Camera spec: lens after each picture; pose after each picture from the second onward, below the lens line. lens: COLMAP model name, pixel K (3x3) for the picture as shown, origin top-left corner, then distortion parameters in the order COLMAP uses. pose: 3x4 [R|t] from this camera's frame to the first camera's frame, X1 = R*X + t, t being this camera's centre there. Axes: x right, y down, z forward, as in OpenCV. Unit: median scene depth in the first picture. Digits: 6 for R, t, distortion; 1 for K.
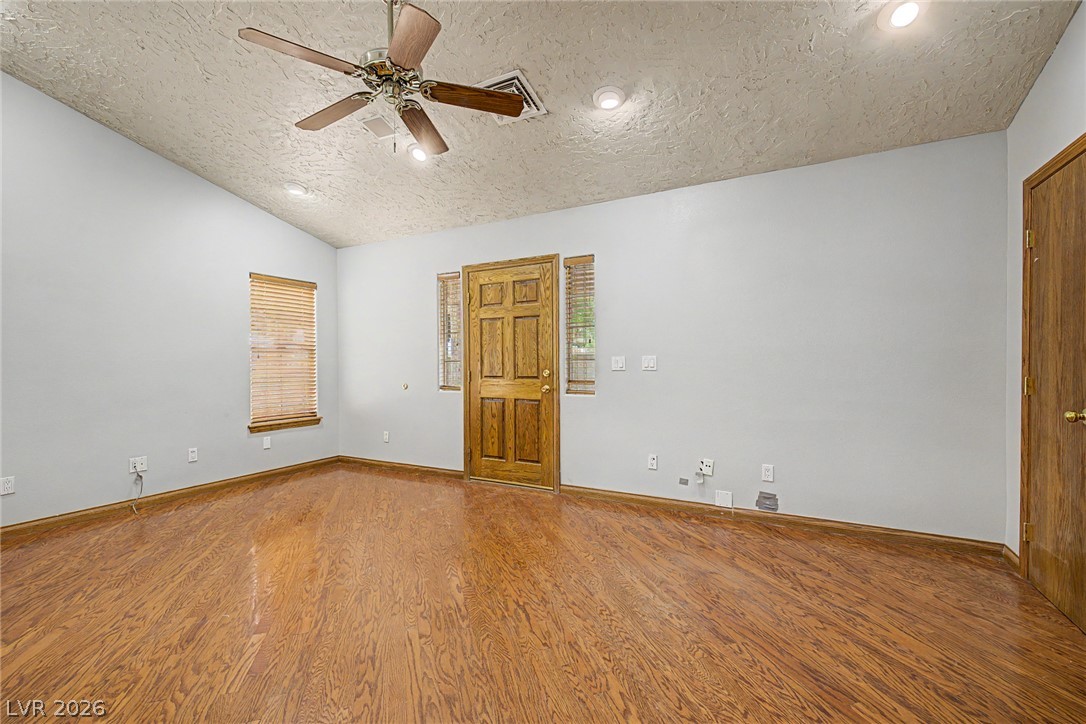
lens RADIAL K [[455.6, 0, 543.7], [0, 455.6, 365.2], [0, 0, 1]] dist [0.010548, -0.002122]
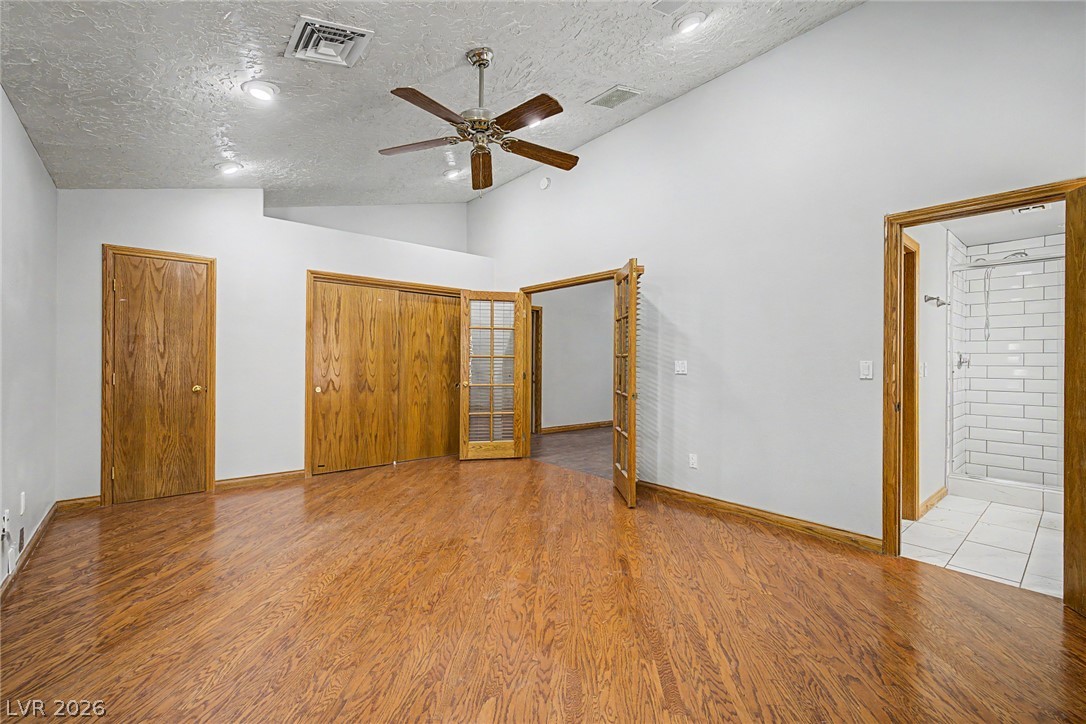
lens RADIAL K [[455.6, 0, 543.8], [0, 455.6, 361.9], [0, 0, 1]] dist [0.010548, -0.002122]
pose [[-0.927349, 0.004009, 0.374177, -0.819001], [0.004893, 0.999987, 0.001414, -0.001669], [-0.374167, 0.003142, -0.927356, 1.805290]]
